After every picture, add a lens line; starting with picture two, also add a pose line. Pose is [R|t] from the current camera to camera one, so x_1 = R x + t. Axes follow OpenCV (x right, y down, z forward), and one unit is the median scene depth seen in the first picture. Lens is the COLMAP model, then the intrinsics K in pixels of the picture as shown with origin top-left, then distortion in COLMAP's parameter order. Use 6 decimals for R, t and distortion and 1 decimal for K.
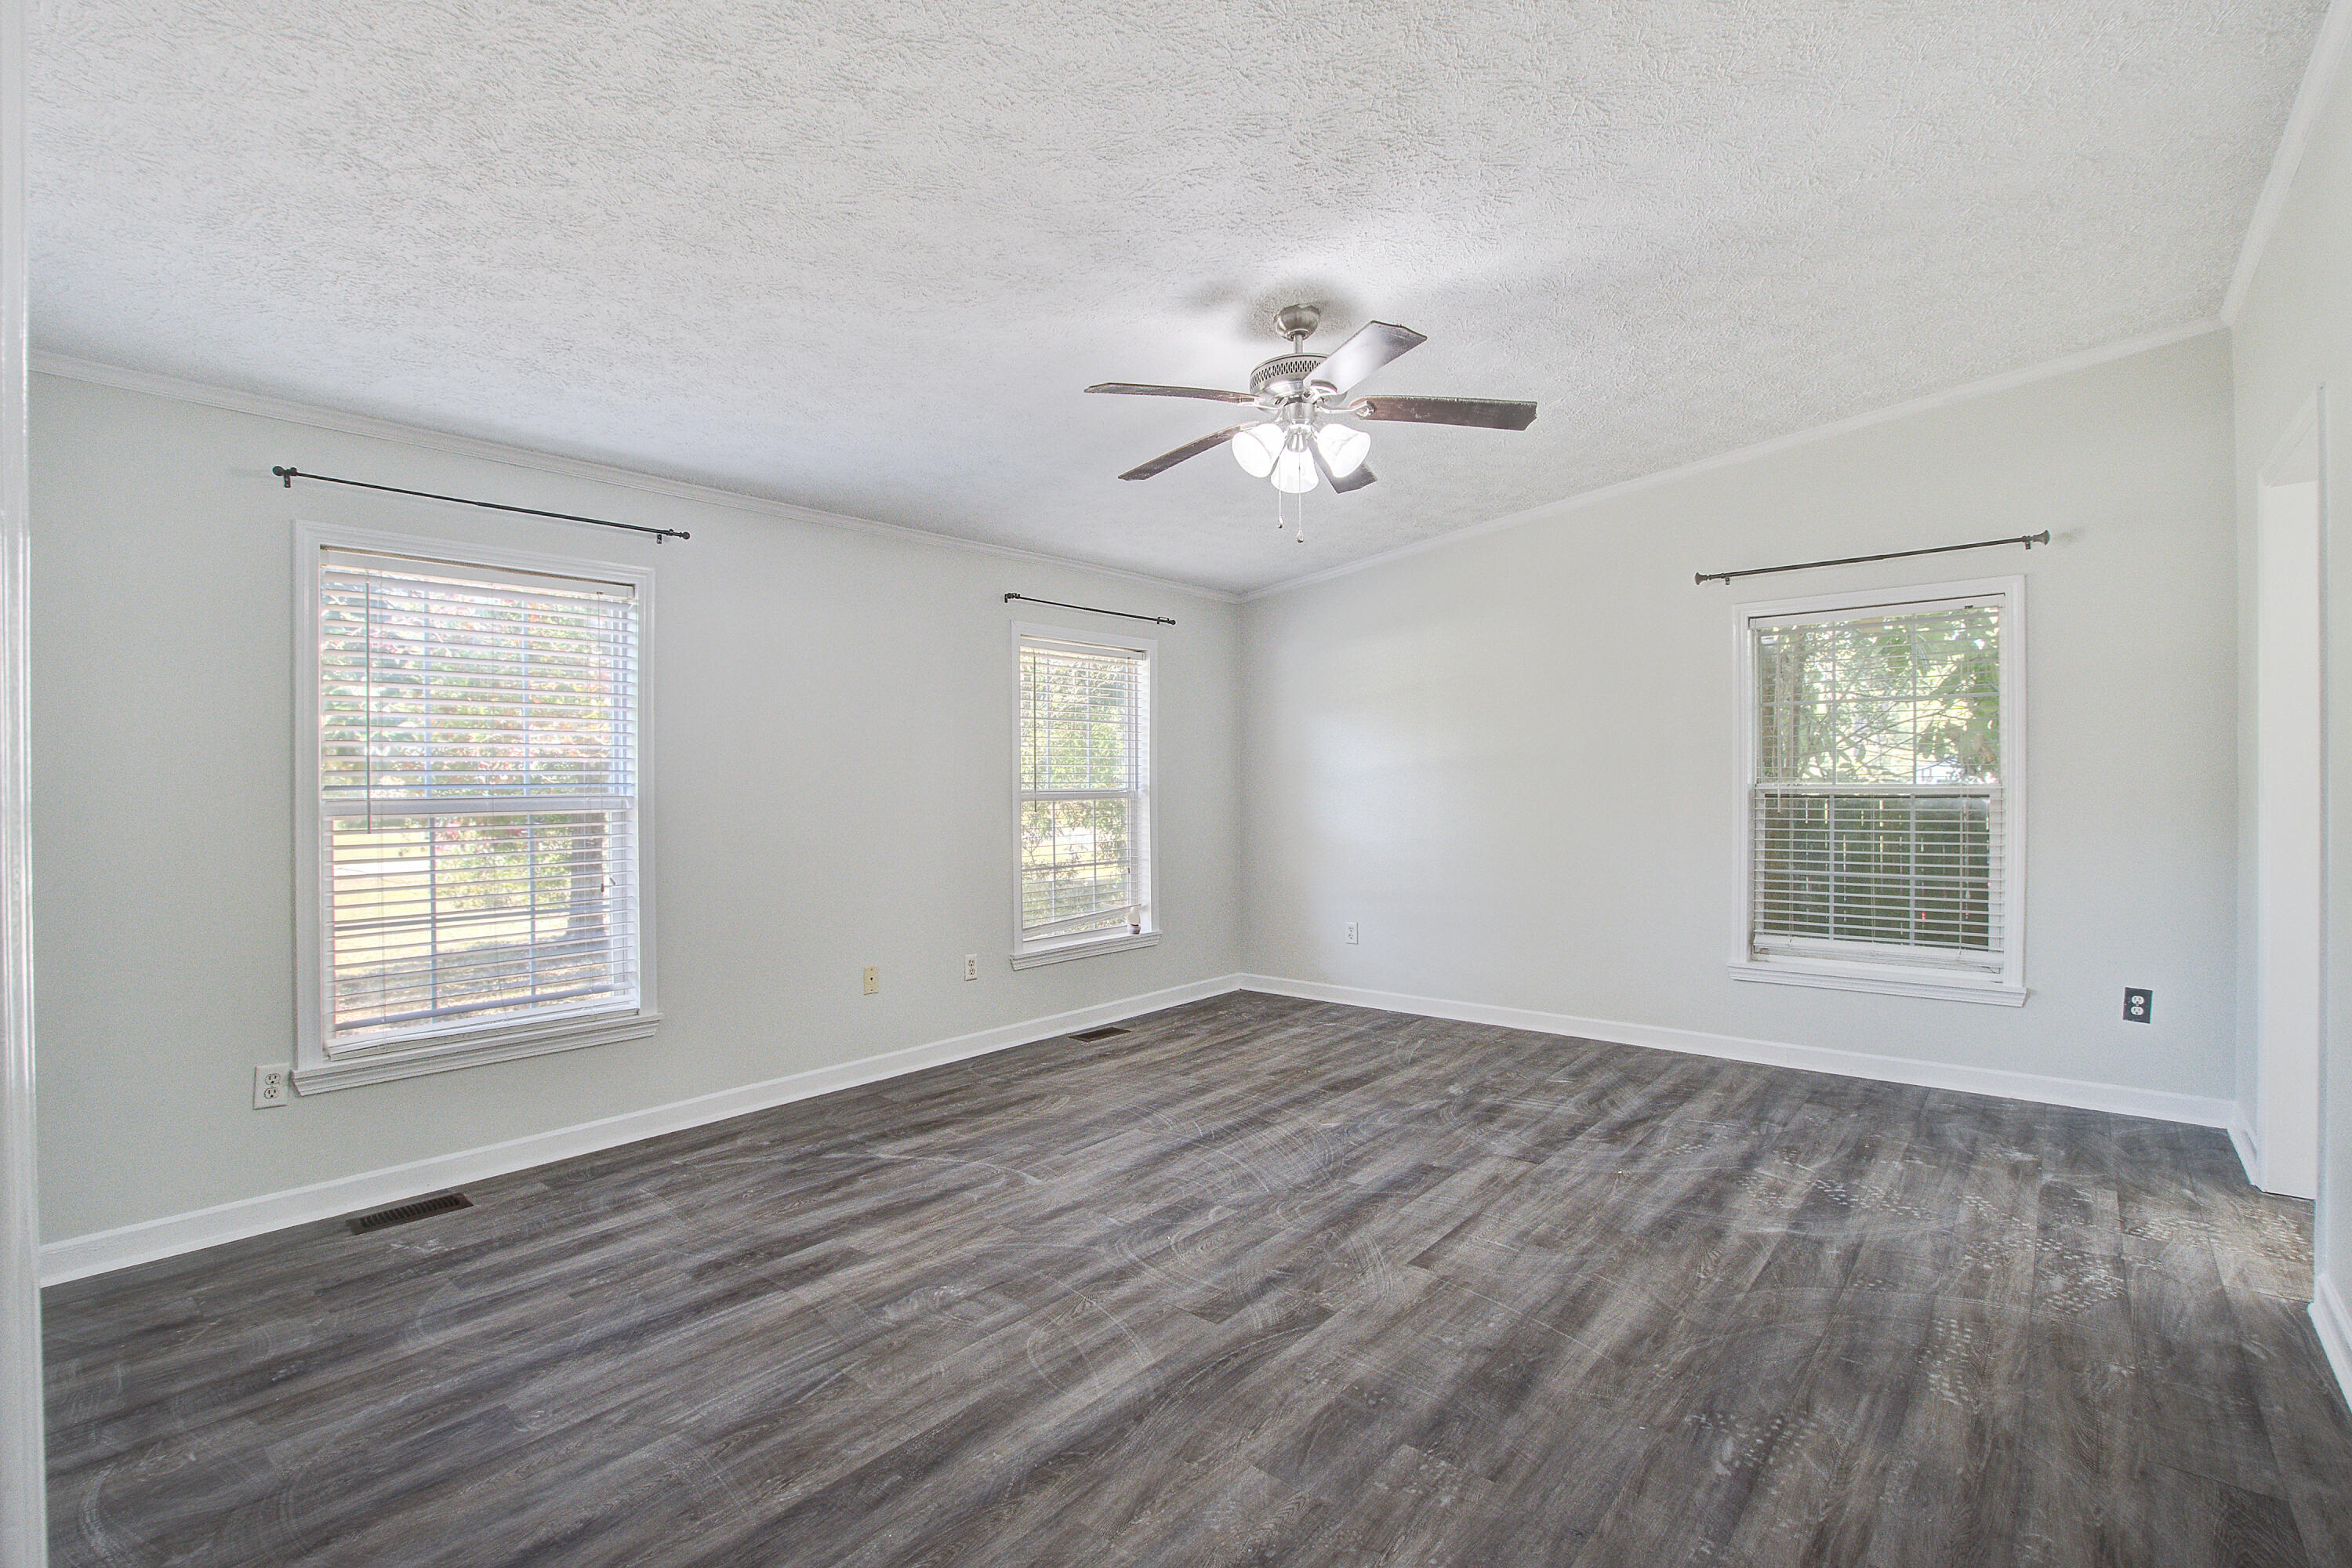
lens RADIAL K [[1043.4, 0, 1176.7], [0, 1043.4, 791.5], [0, 0, 1]] dist [-0.031008, 0.004582]
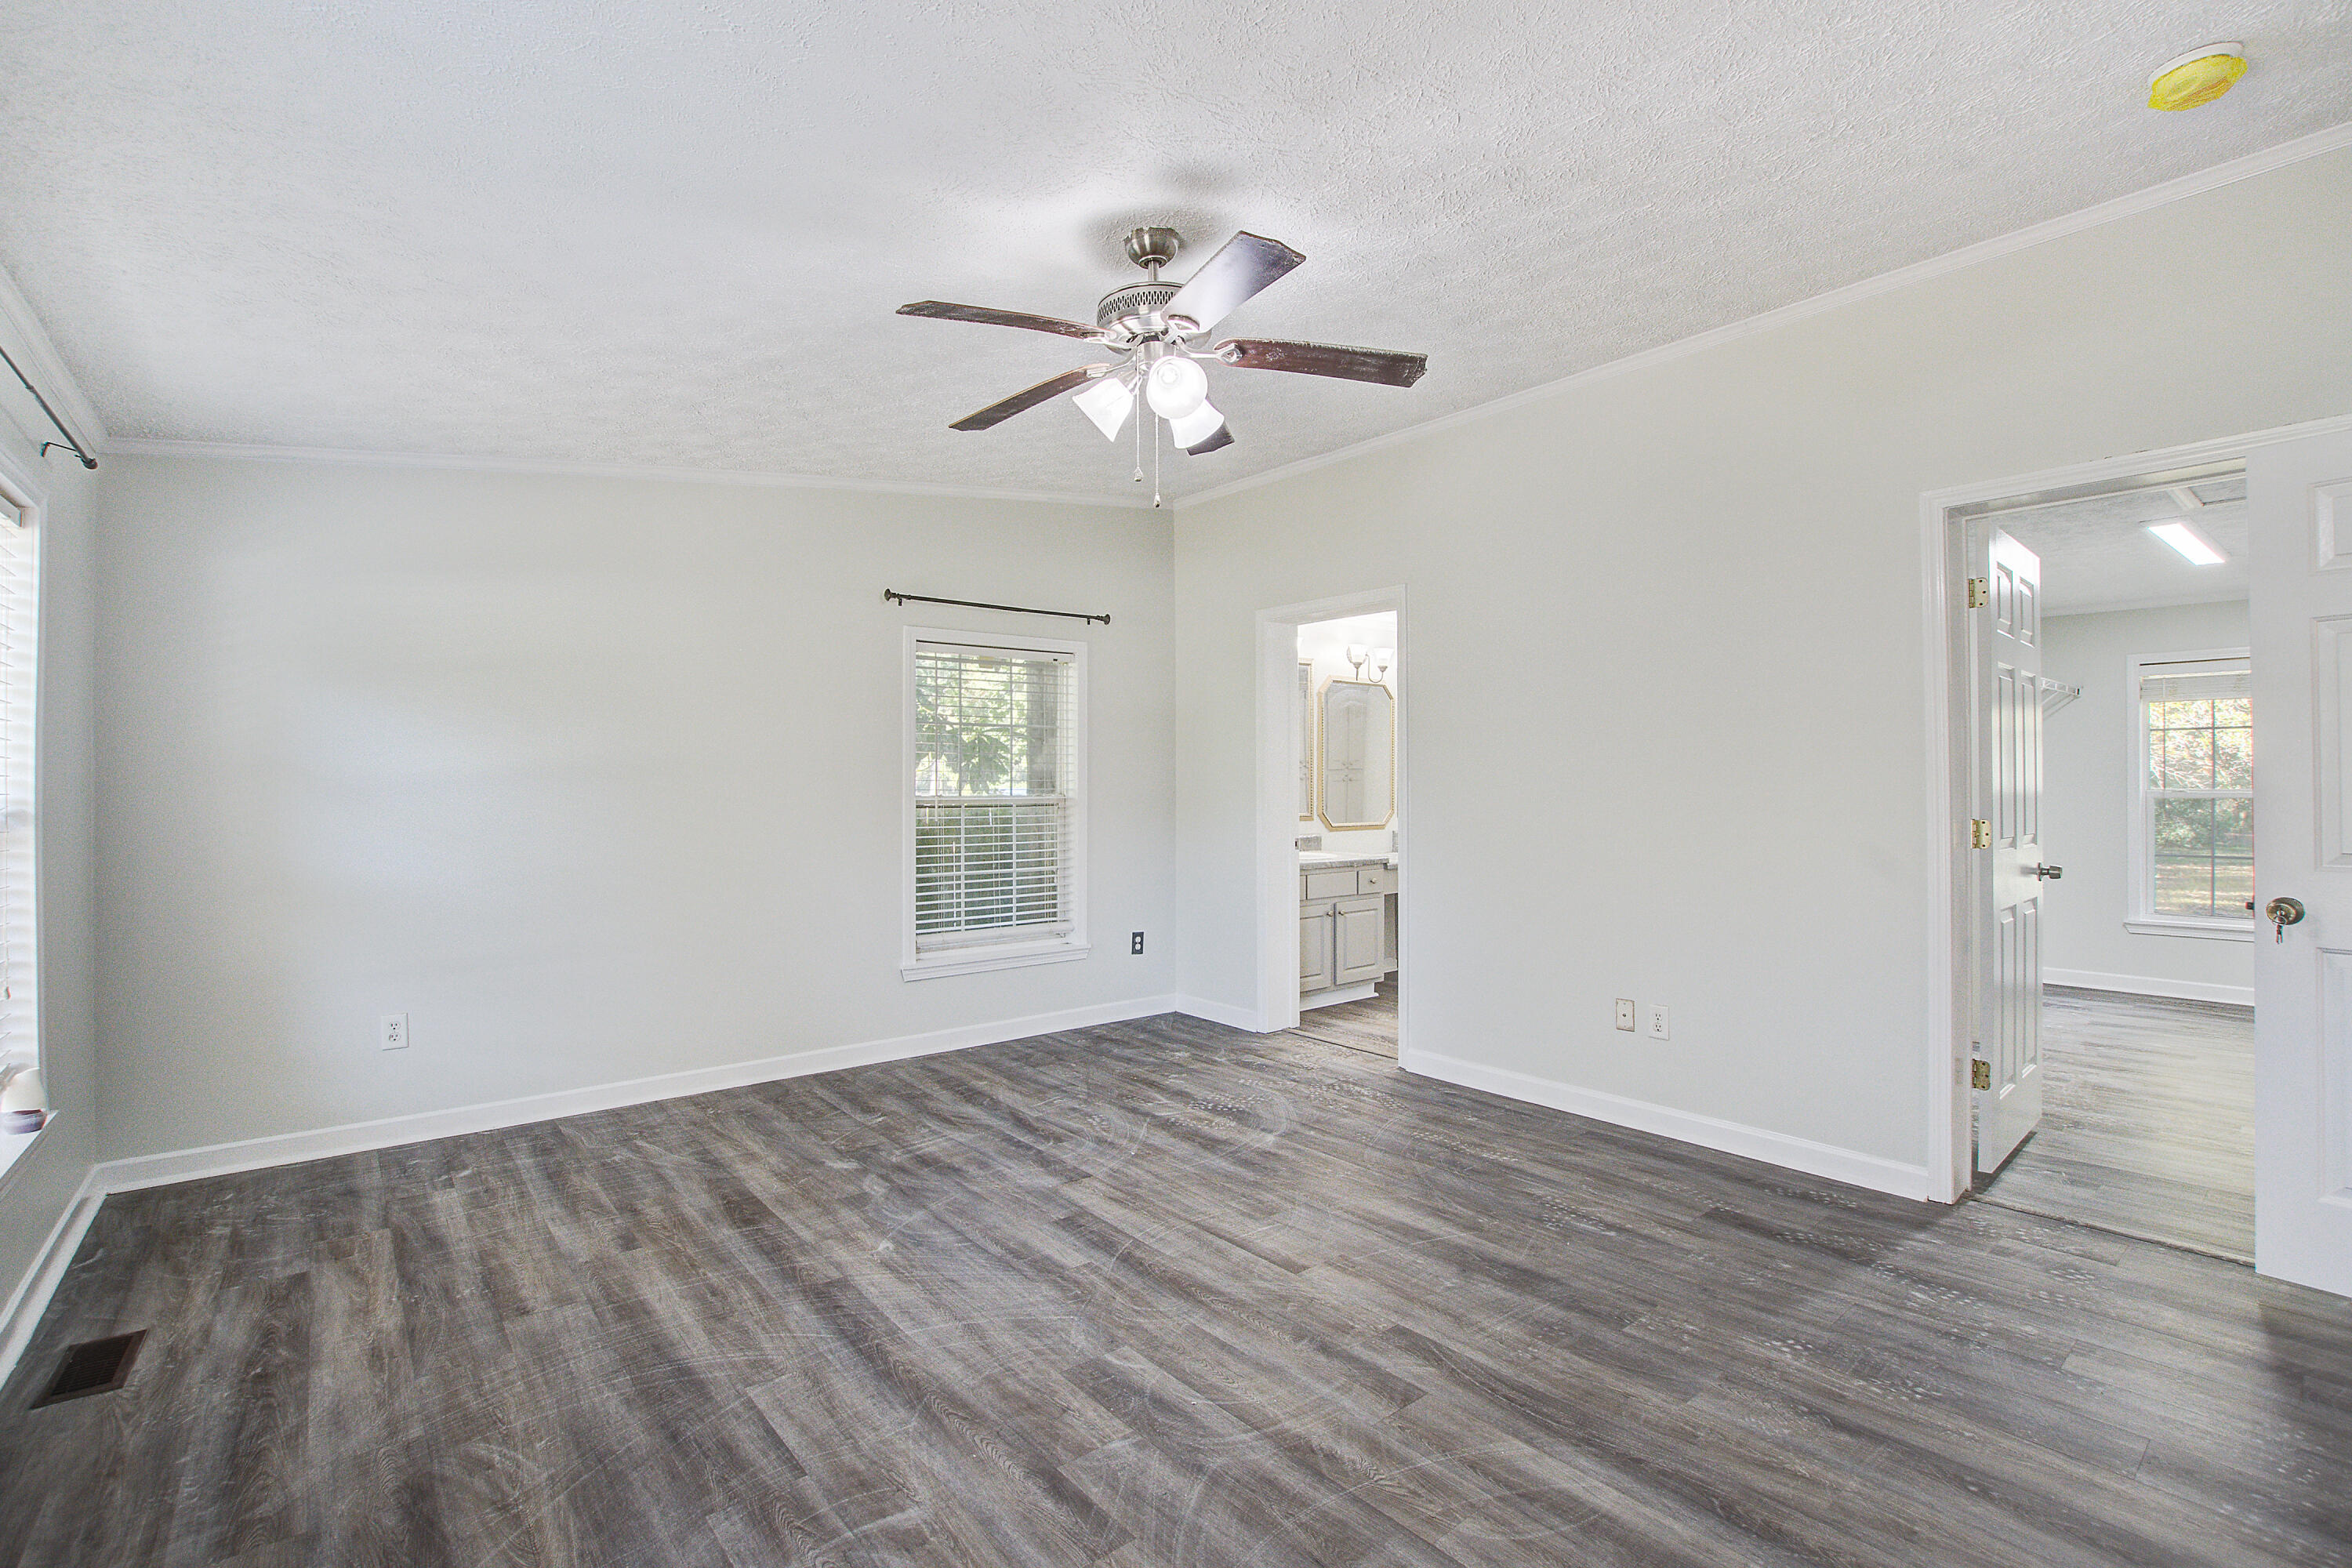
lens RADIAL K [[1043.4, 0, 1174.4], [0, 1043.4, 782.7], [0, 0, 1]] dist [-0.031008, 0.004582]
pose [[0.195948, 0.013673, 0.980519, -0.575981], [0.009732, 0.999826, -0.015887, -0.001368], [-0.980566, 0.012655, 0.195781, 0.671786]]
